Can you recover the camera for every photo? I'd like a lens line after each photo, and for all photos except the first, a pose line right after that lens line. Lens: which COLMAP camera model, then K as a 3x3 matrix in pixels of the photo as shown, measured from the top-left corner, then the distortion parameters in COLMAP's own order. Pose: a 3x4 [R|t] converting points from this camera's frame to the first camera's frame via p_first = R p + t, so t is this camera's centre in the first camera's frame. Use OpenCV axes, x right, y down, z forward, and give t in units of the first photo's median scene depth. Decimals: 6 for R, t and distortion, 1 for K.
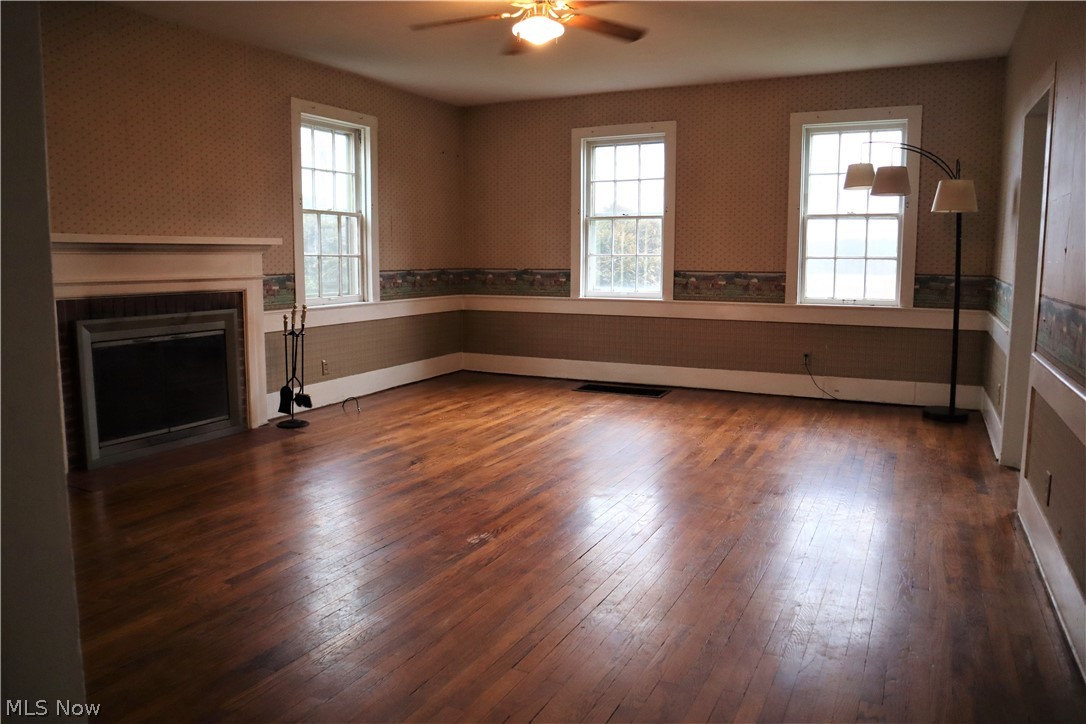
lens RADIAL K [[757.8, 0, 543.0], [0, 757.8, 362.0], [0, 0, 1]] dist [-0.103765, -0.000470]
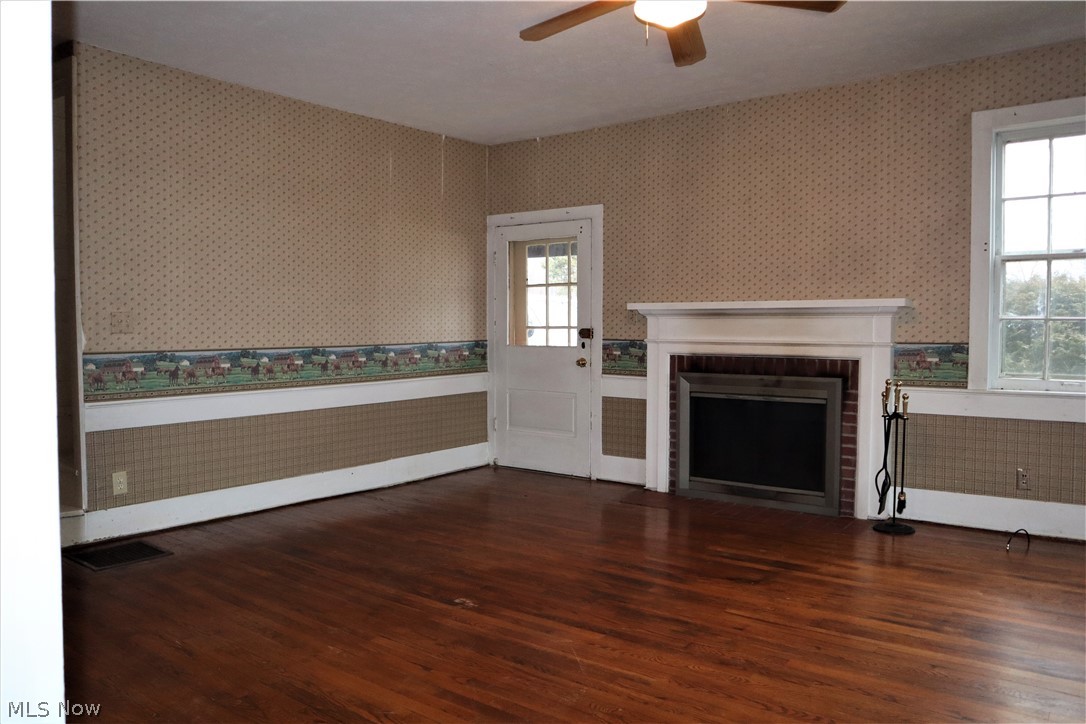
lens RADIAL K [[838.1, 0, 543.0], [0, 838.1, 362.0], [0, 0, 1]] dist [-0.073051, -0.001406]
pose [[-0.187096, 0.046327, -0.981249, 0.745149], [-0.125940, 0.989513, 0.070730, -0.135967], [0.974235, 0.136812, -0.179299, 0.958815]]
